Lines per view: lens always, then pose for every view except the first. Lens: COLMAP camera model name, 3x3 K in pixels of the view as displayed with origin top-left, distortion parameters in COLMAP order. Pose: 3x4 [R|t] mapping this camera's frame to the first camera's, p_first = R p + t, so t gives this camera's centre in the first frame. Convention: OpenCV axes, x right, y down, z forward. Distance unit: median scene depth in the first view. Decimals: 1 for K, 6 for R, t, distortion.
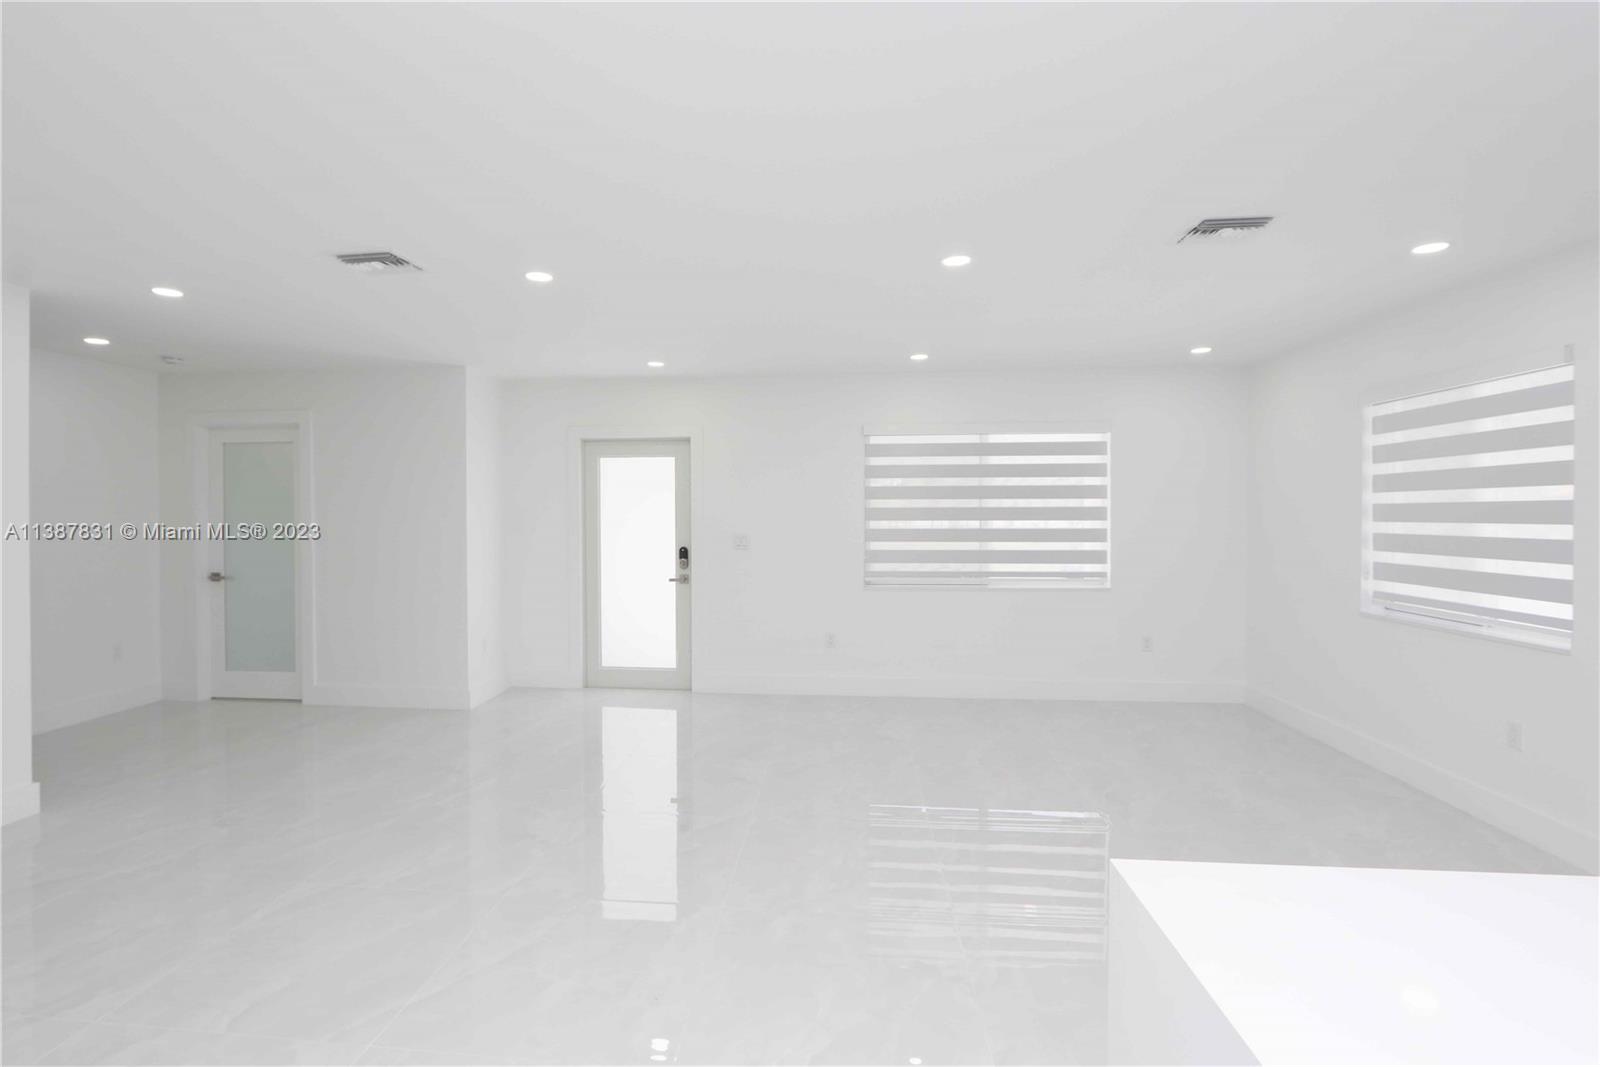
lens RADIAL K [[778.8, 0, 786.4], [0, 778.8, 526.1], [0, 0, 1]] dist [-0.002587, -0.000254]
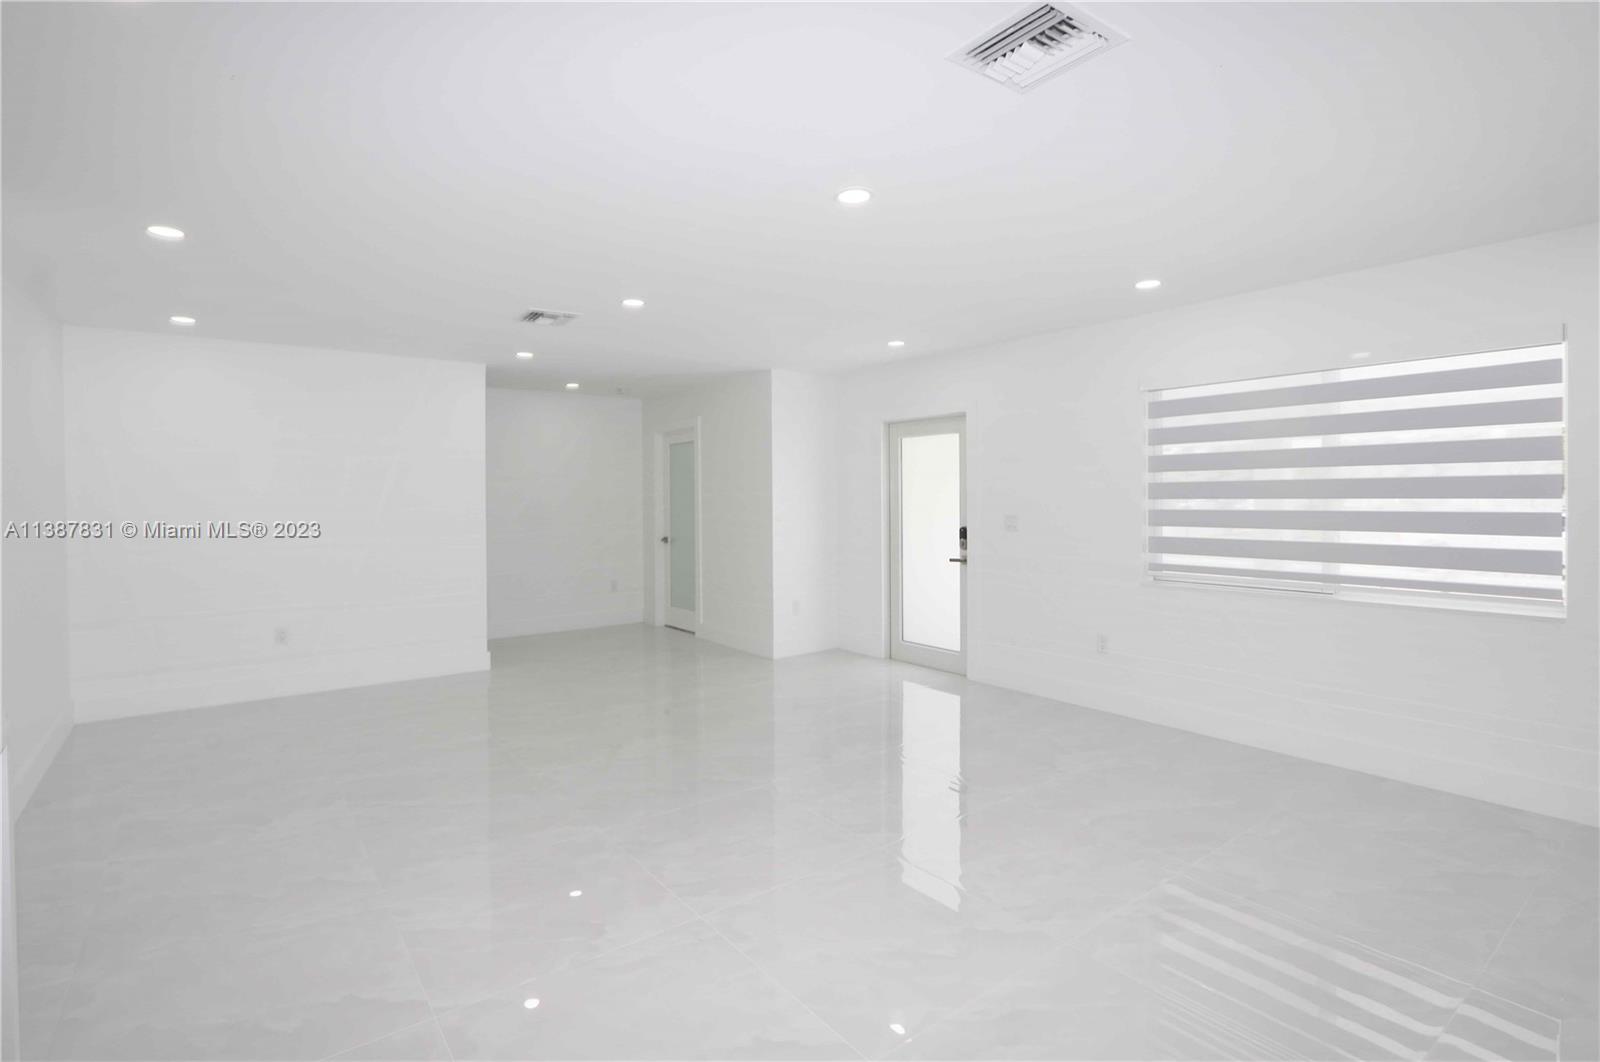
lens RADIAL K [[778.8, 0, 786.4], [0, 778.8, 523.6], [0, 0, 1]] dist [-0.002587, -0.000254]
pose [[0.671123, 0.022226, -0.741013, 0.435670], [-0.005387, 0.999670, 0.025106, -0.000262], [0.741327, -0.012857, 0.671021, 0.195538]]
